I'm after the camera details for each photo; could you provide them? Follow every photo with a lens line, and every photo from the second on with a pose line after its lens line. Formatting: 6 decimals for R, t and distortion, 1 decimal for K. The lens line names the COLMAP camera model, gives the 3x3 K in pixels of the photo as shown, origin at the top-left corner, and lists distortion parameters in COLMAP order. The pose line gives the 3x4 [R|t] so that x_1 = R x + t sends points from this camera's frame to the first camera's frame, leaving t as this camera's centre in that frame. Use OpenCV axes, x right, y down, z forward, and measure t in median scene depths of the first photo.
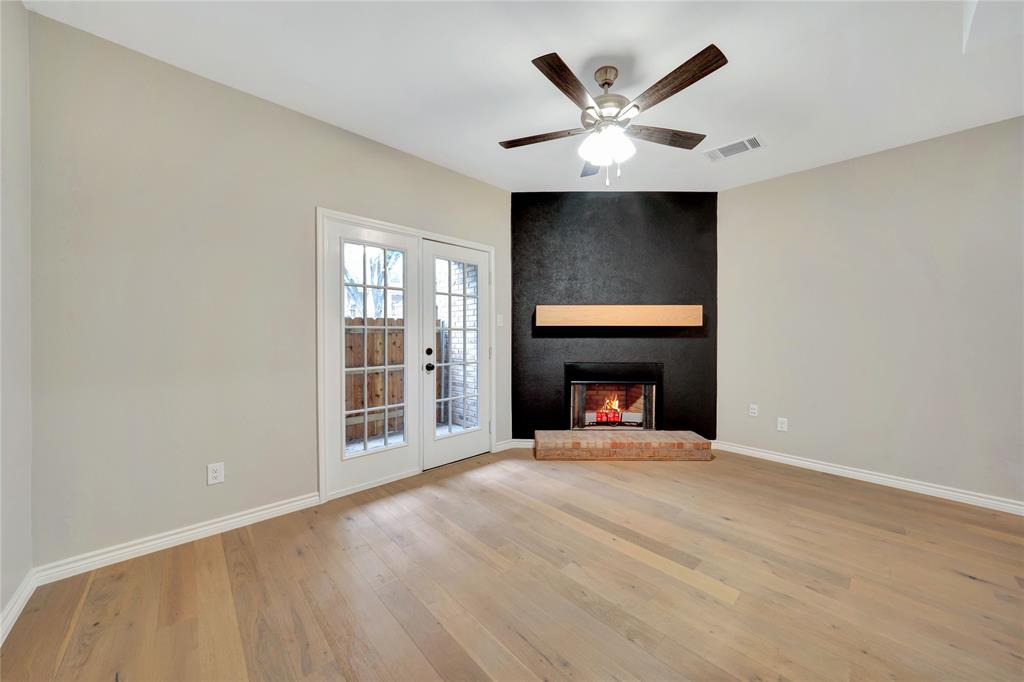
lens RADIAL K [[358.4, 0, 524.6], [0, 358.4, 338.6], [0, 0, 1]] dist [-0.002096, -0.000002]
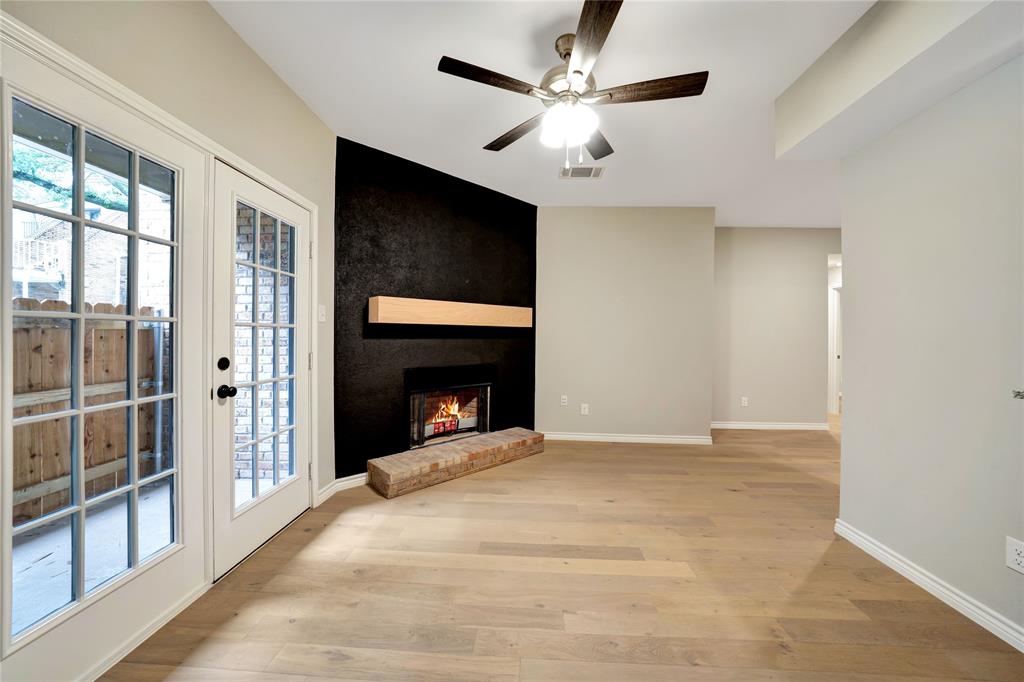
lens RADIAL K [[353.6, 0, 514.5], [0, 353.6, 338.3], [0, 0, 1]] dist [-0.013211, 0.000187]
pose [[0.736286, 0.000732, 0.676670, -0.274691], [-0.002461, 0.999996, 0.001596, -0.004962], [-0.676666, -0.002840, 0.736284, 0.267938]]
